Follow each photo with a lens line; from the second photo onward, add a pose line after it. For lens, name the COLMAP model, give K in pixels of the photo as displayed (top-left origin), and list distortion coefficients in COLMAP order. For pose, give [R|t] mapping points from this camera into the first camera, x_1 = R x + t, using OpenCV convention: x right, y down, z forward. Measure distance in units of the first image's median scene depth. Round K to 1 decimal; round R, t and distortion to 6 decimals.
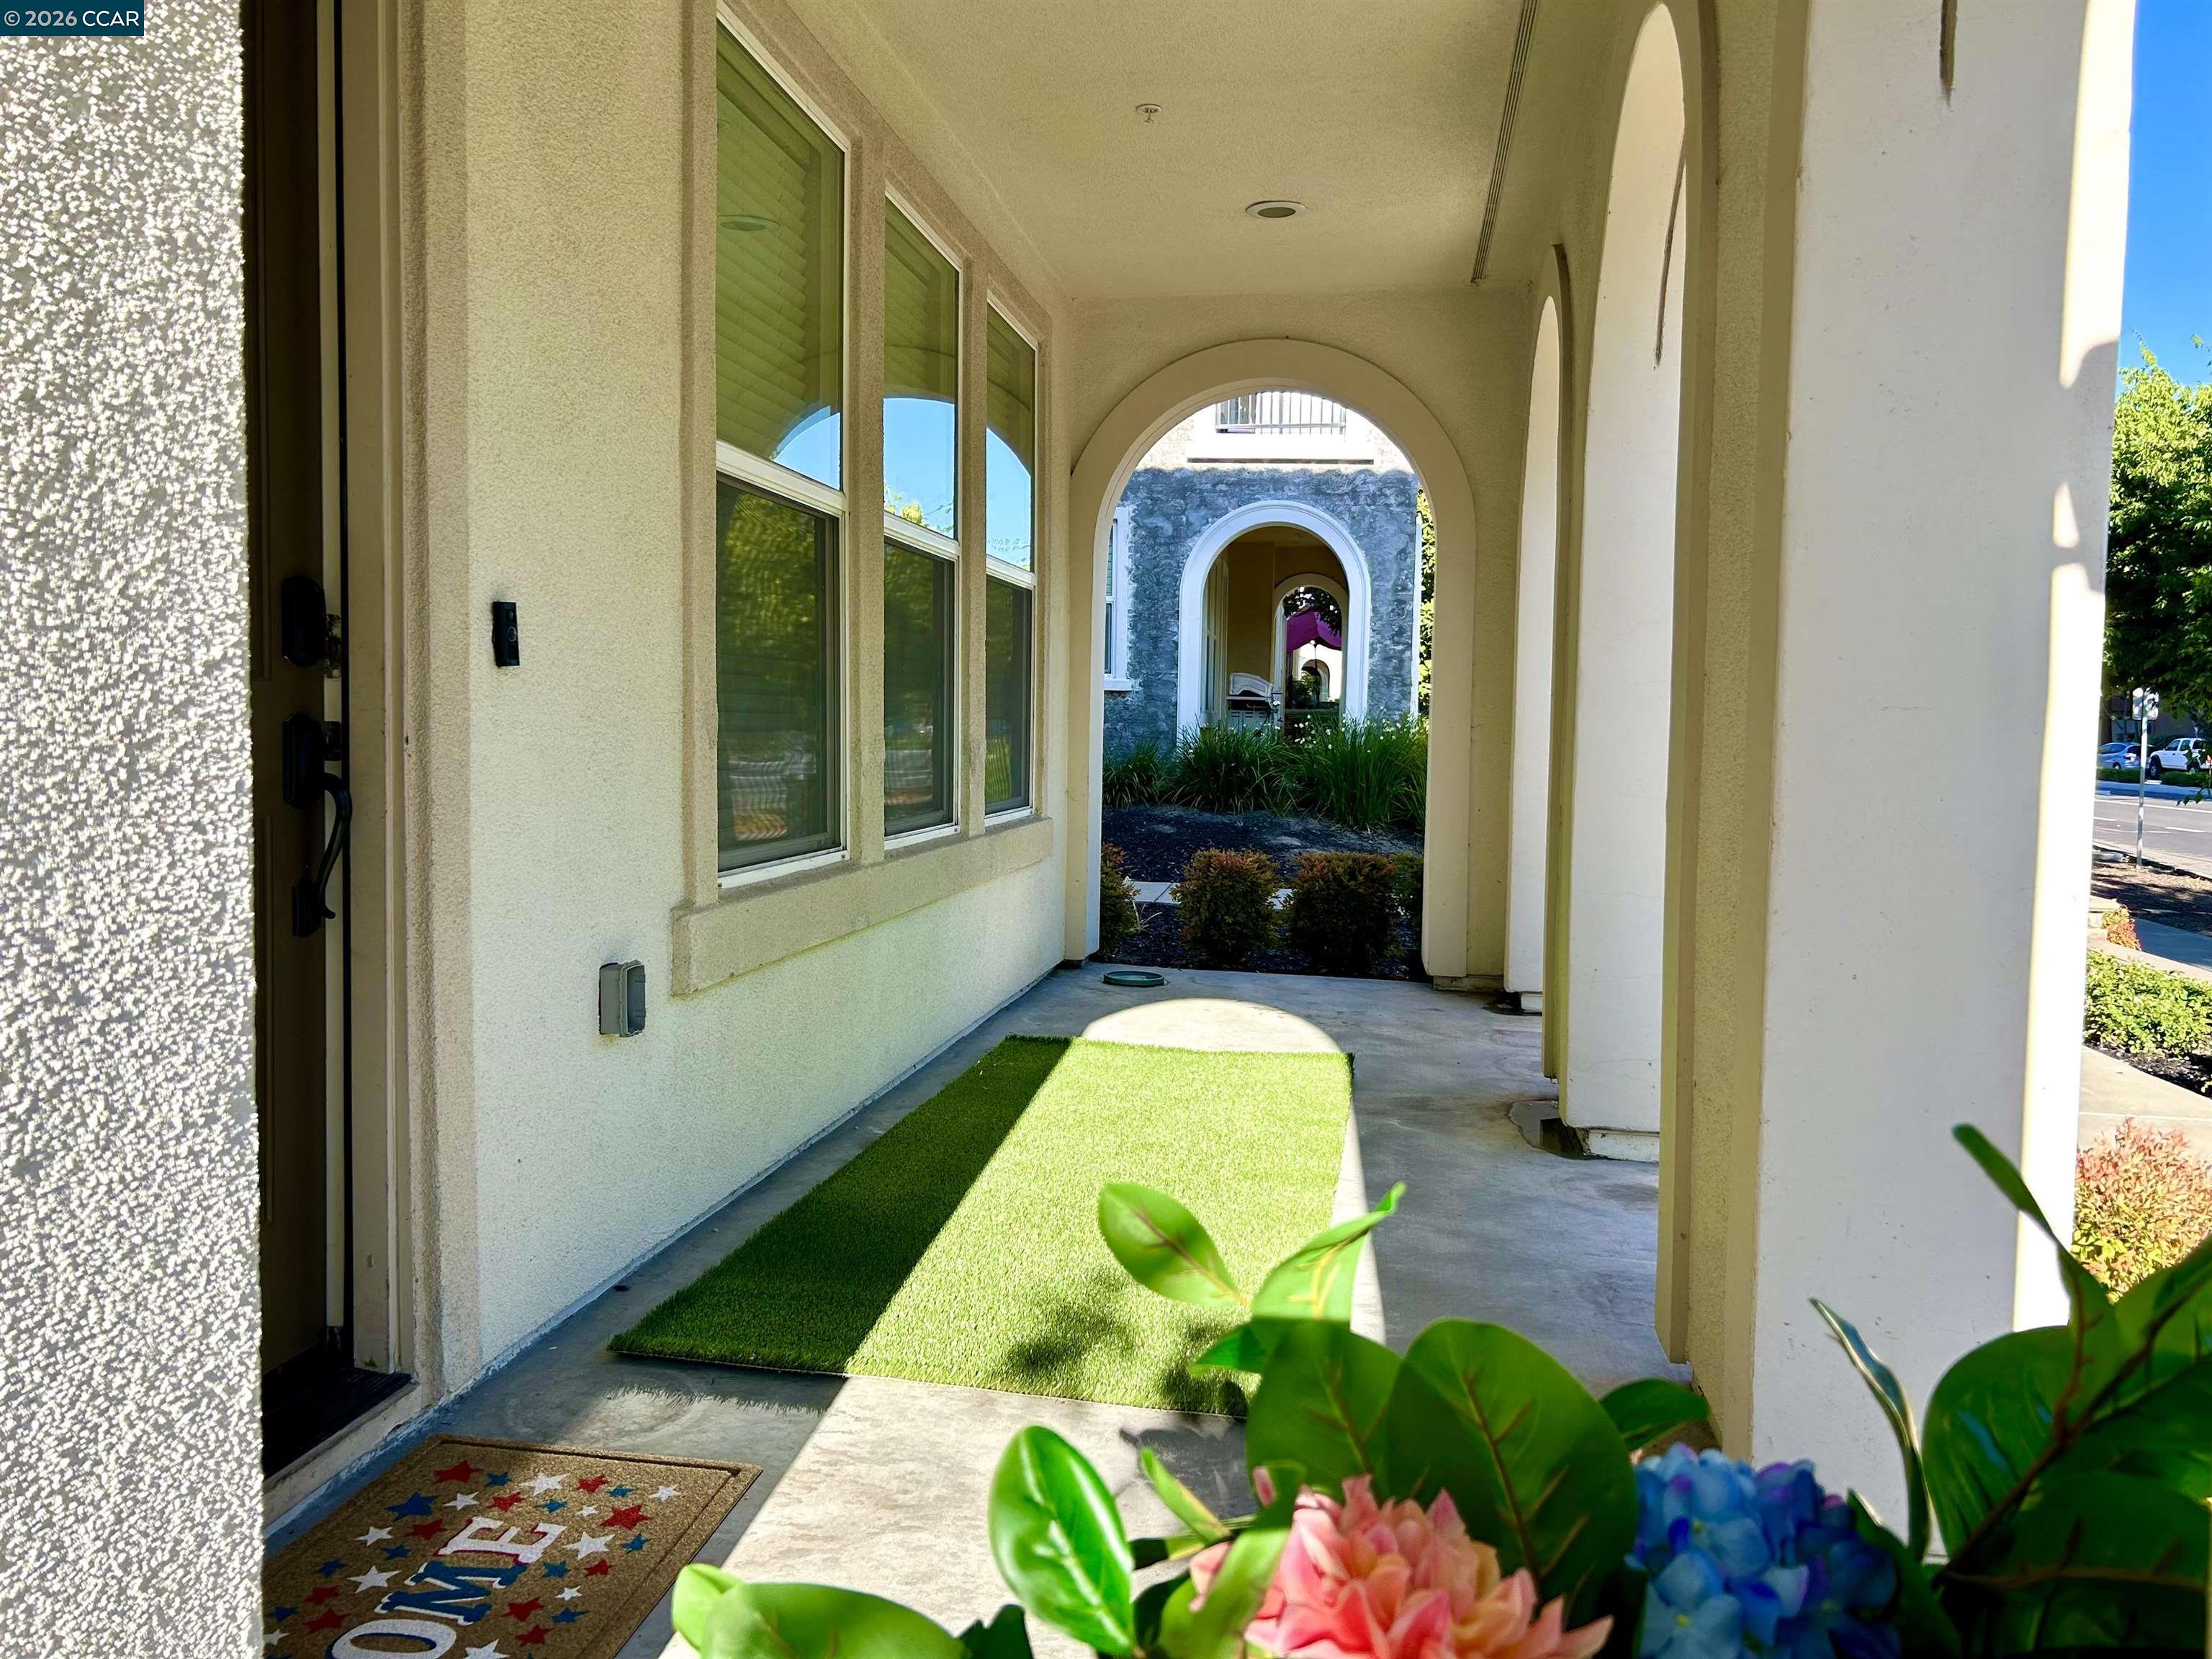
lens RADIAL K [[1673.7, 0, 1150.0], [0, 1673.7, 810.6], [0, 0, 1]] dist [0.051445, -0.064815]
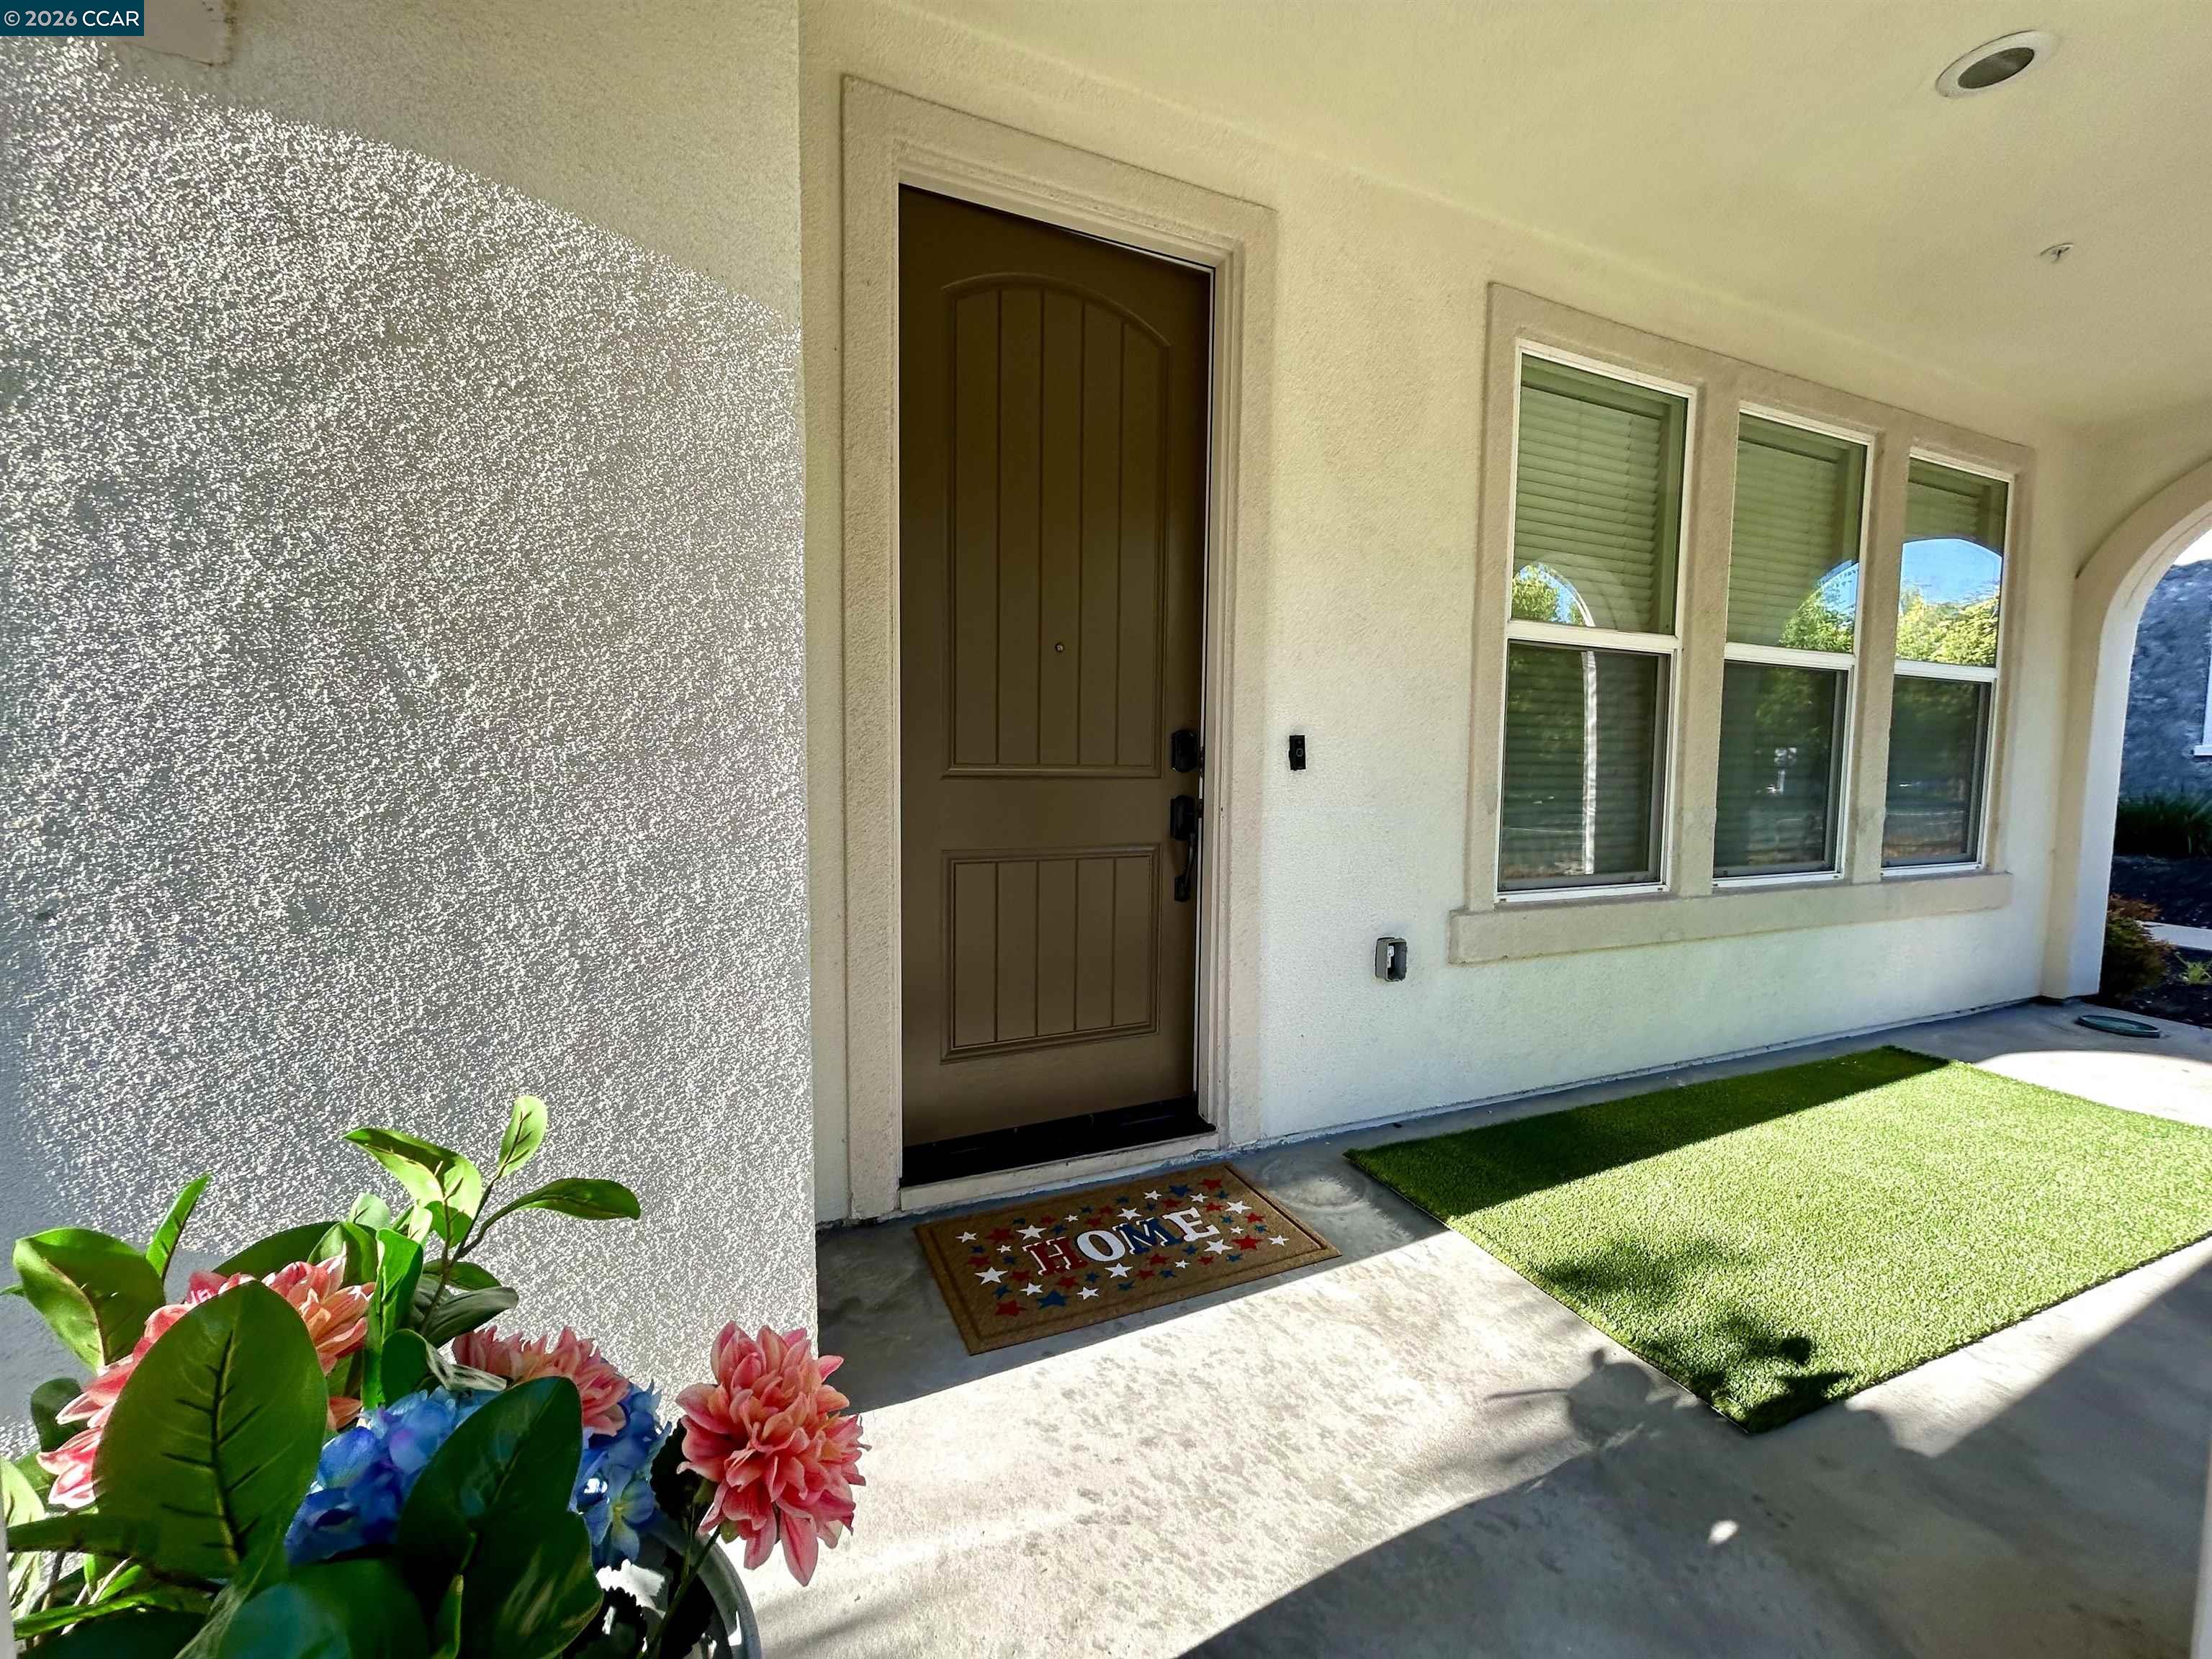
lens RADIAL K [[890.5, 0, 1096.4], [0, 890.5, 825.9], [0, 0, 1]] dist [-0.001894, 0.001614]
pose [[0.528674, 0.049046, -0.847407, 0.361525], [-0.047691, 0.998469, 0.028037, -0.044088], [0.847484, 0.025591, 0.530204, 0.315033]]
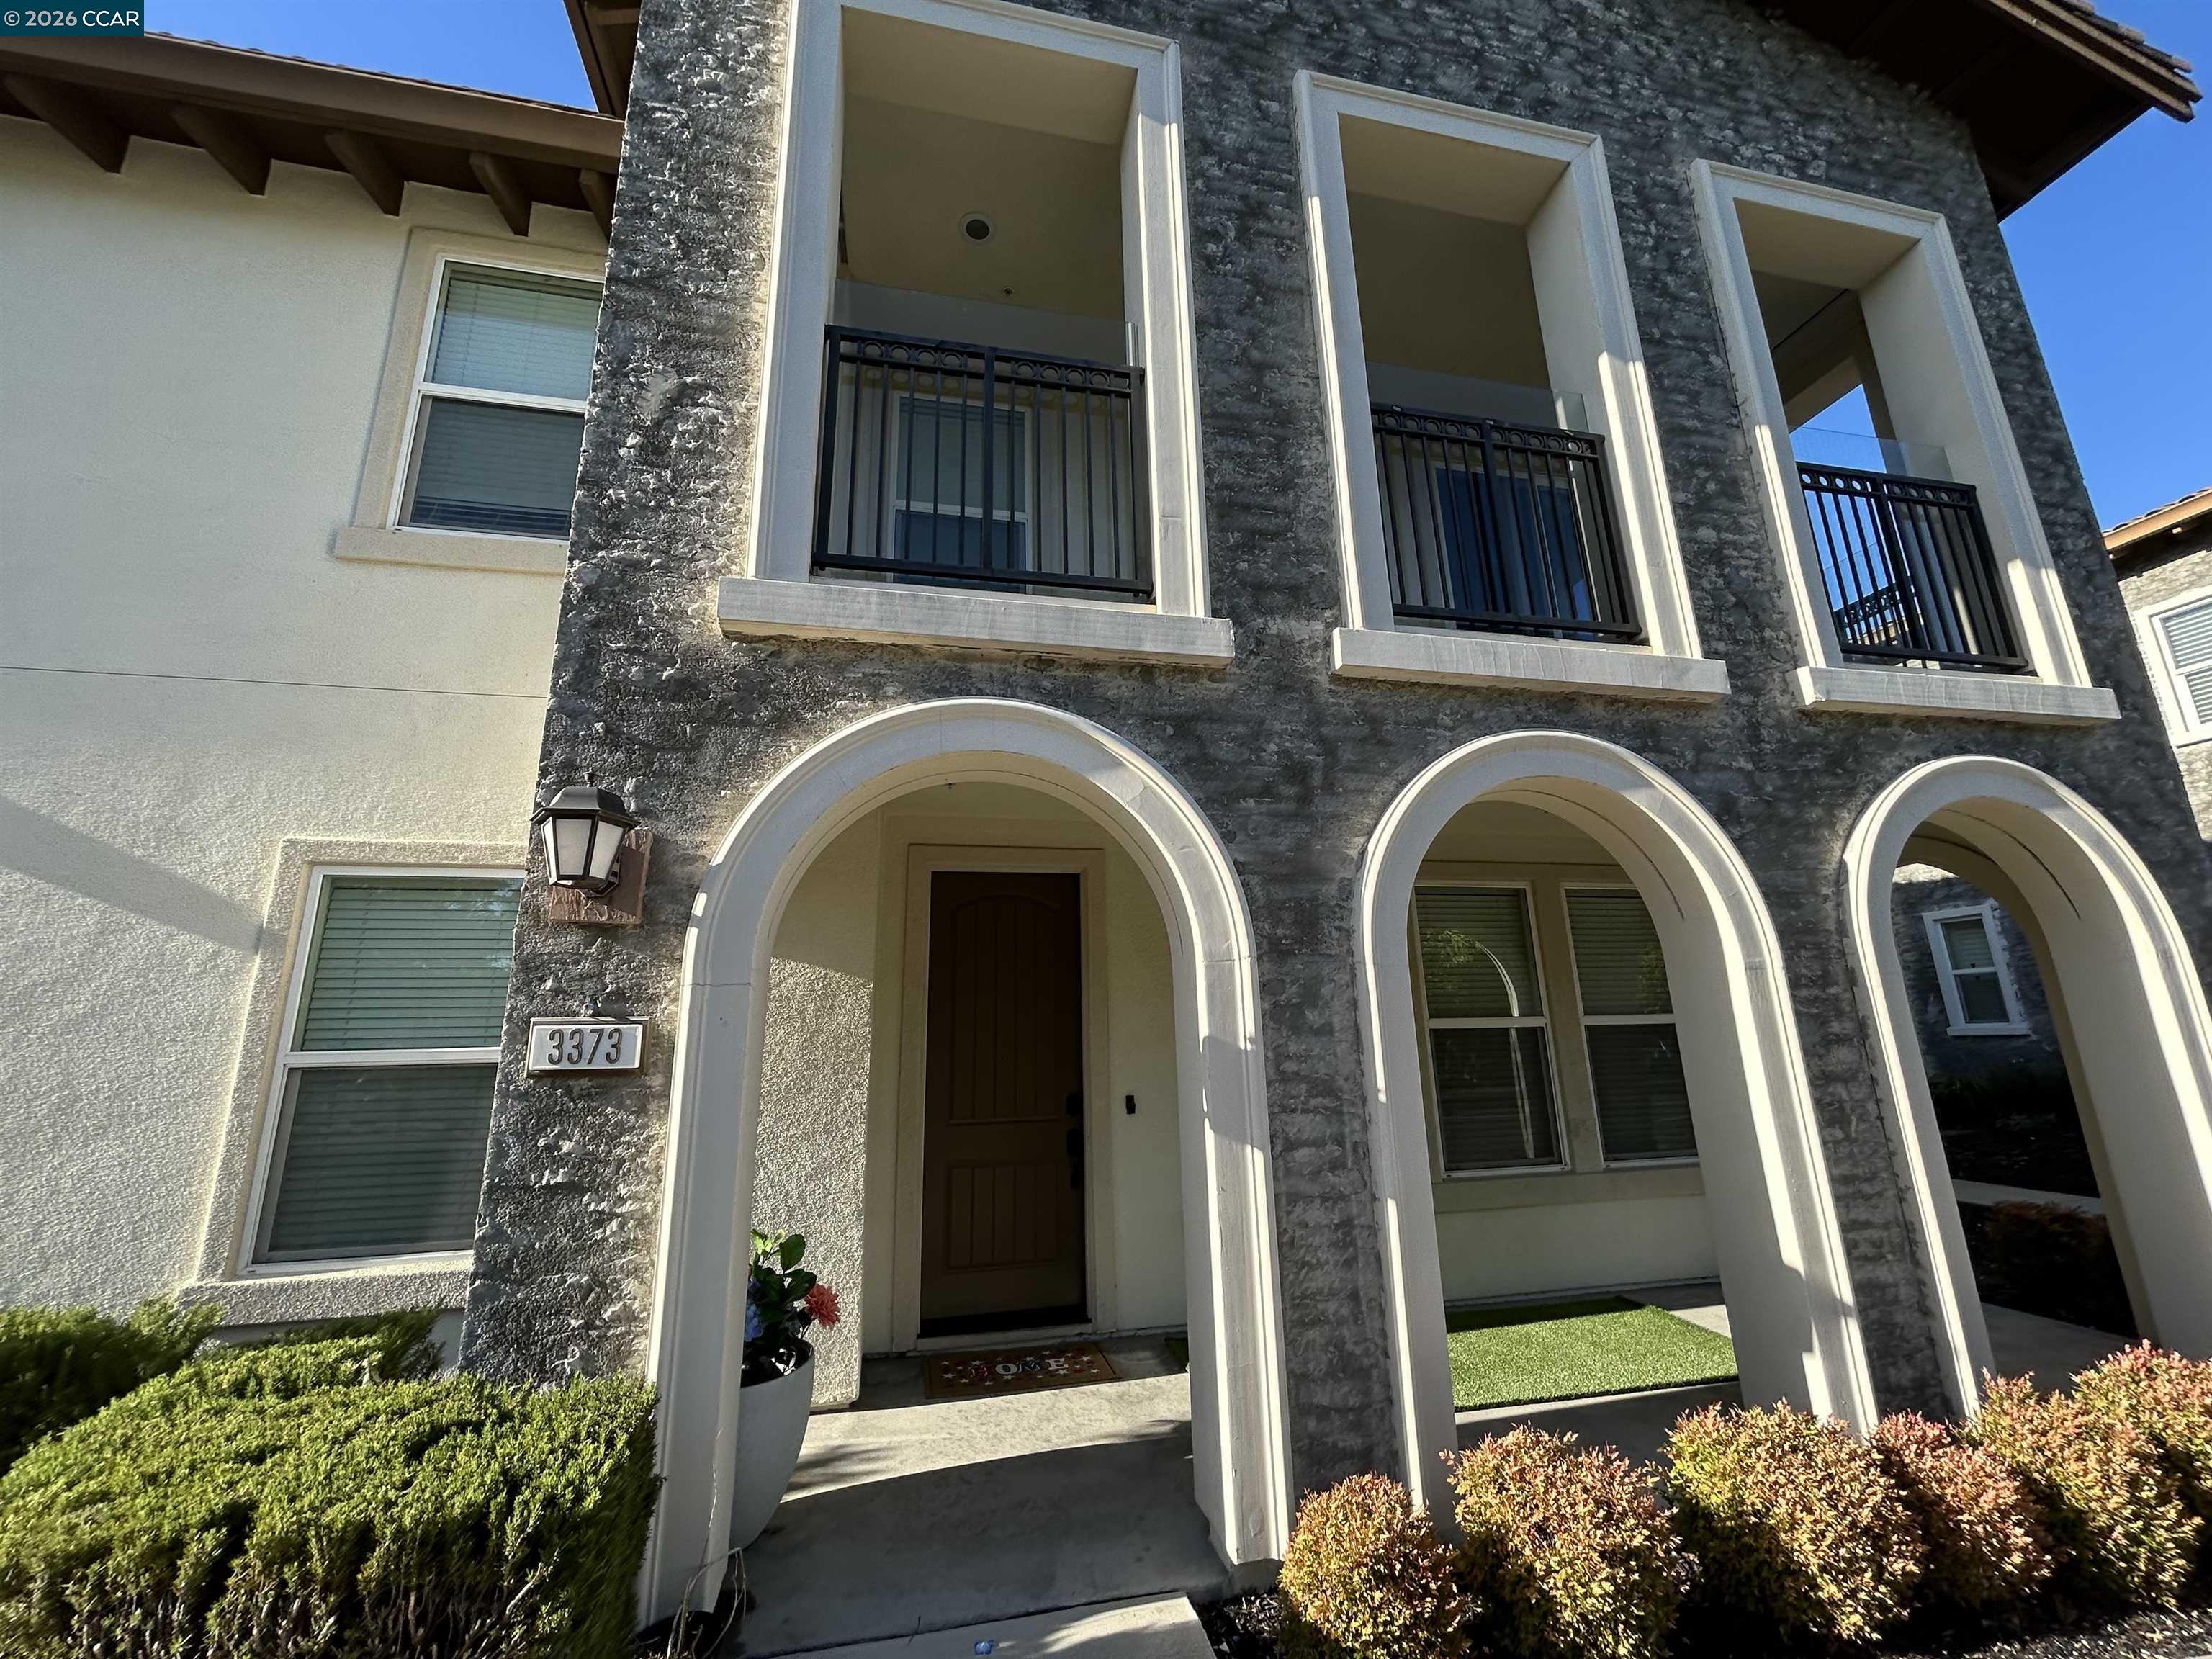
lens RADIAL K [[890.5, 0, 1100.2], [0, 890.5, 818.3], [0, 0, 1]] dist [-0.001894, 0.001614]
pose [[0.353423, -0.253902, -0.900348, 1.585860], [-0.021192, 0.960041, -0.279055, -0.172468], [0.935223, 0.117704, 0.333920, 0.244241]]
